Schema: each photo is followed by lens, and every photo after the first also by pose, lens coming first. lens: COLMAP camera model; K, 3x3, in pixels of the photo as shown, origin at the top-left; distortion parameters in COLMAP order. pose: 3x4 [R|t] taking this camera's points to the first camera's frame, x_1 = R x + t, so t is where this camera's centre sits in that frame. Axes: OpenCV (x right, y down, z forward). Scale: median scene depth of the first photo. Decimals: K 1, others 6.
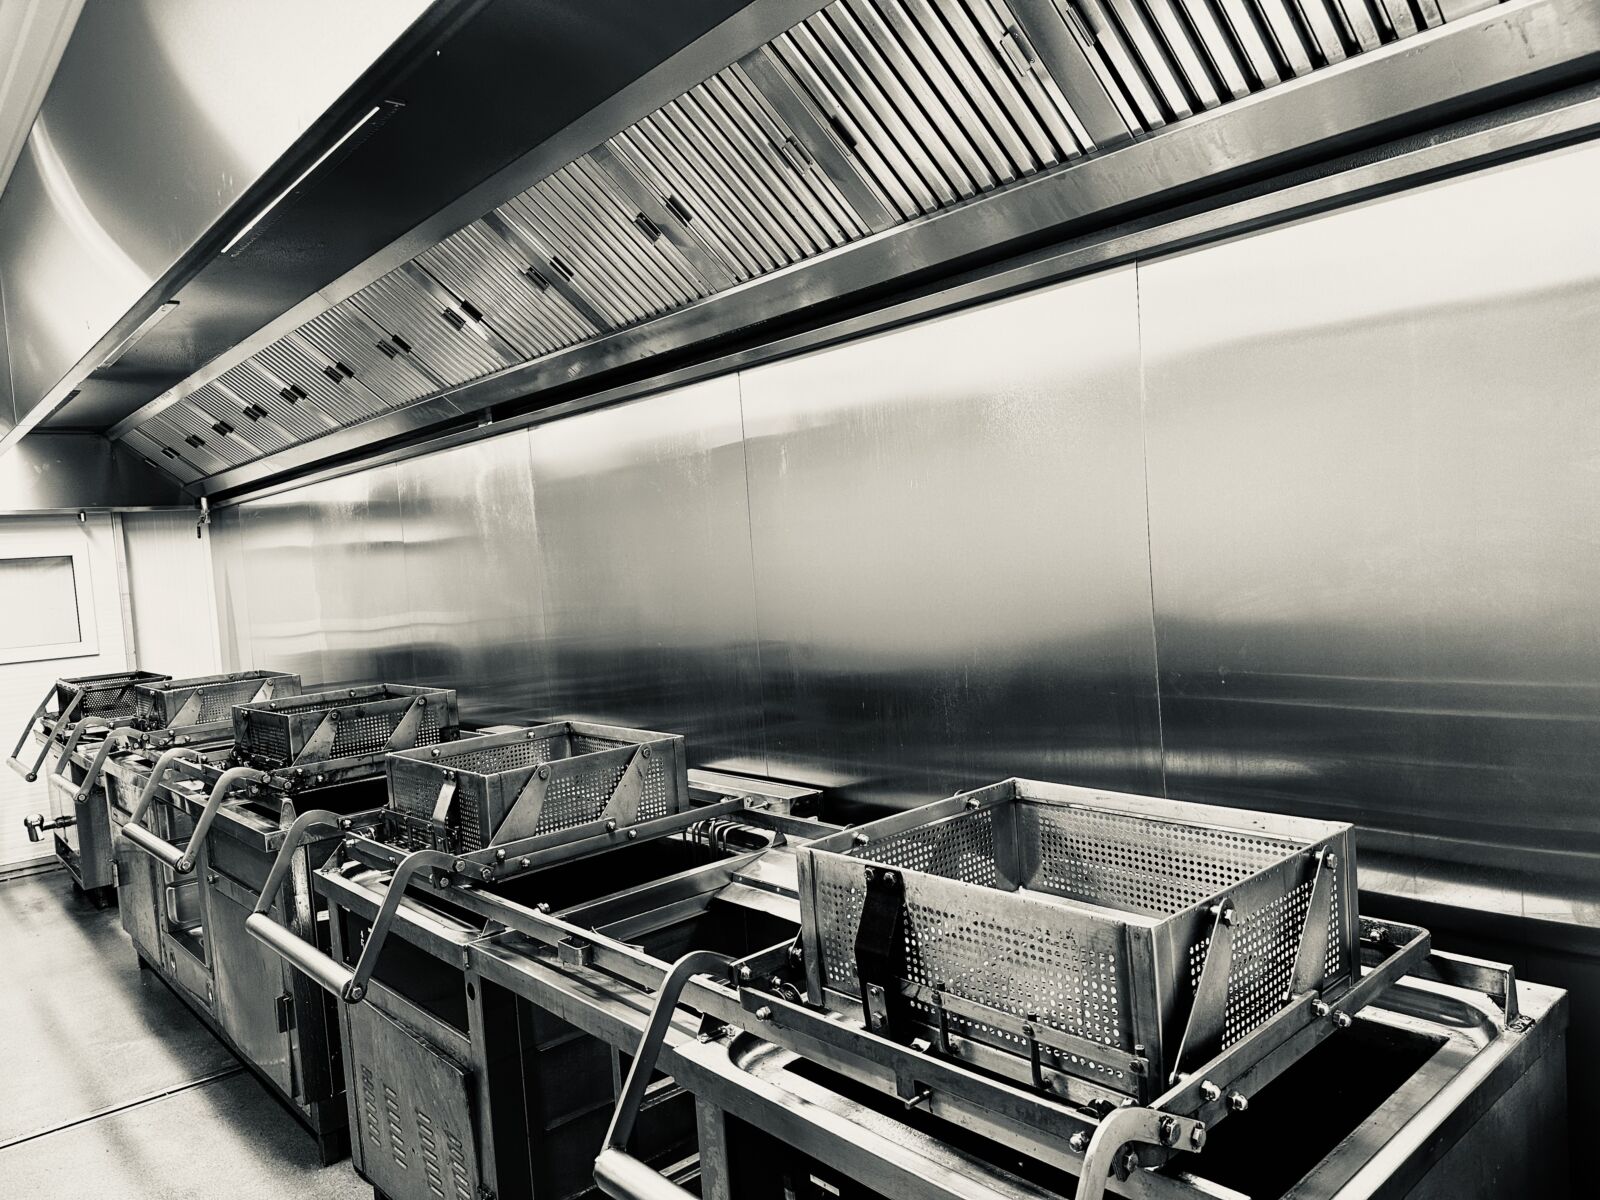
lens RADIAL K [[1111.5, 0, 802.0], [0, 1111.5, 631.5], [0, 0, 1]] dist [0.048745, -0.052934]
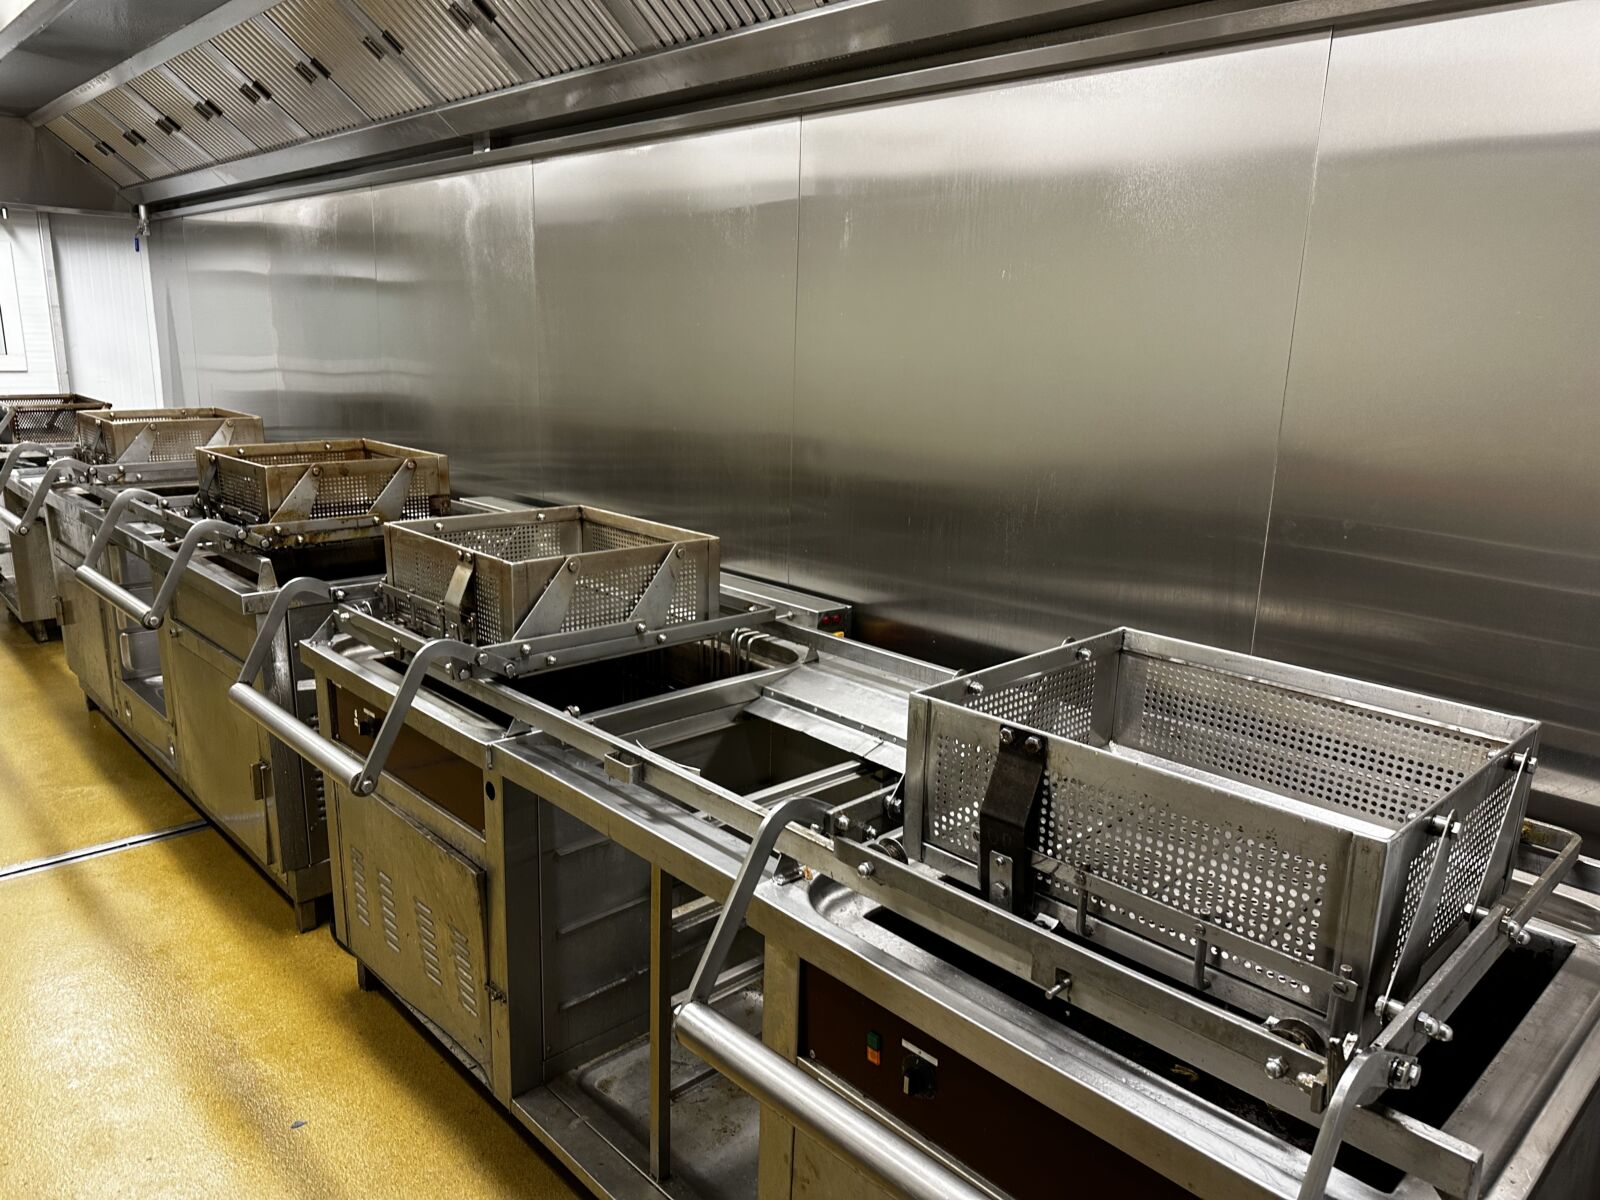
lens RADIAL K [[1111.5, 0, 802.0], [0, 1111.5, 631.5], [0, 0, 1]] dist [0.048745, -0.052934]
pose [[0.994384, 0.088351, 0.058270, -0.082622], [-0.097630, 0.978306, 0.182719, -0.002958], [-0.040862, -0.187382, 0.981437, 0.083058]]
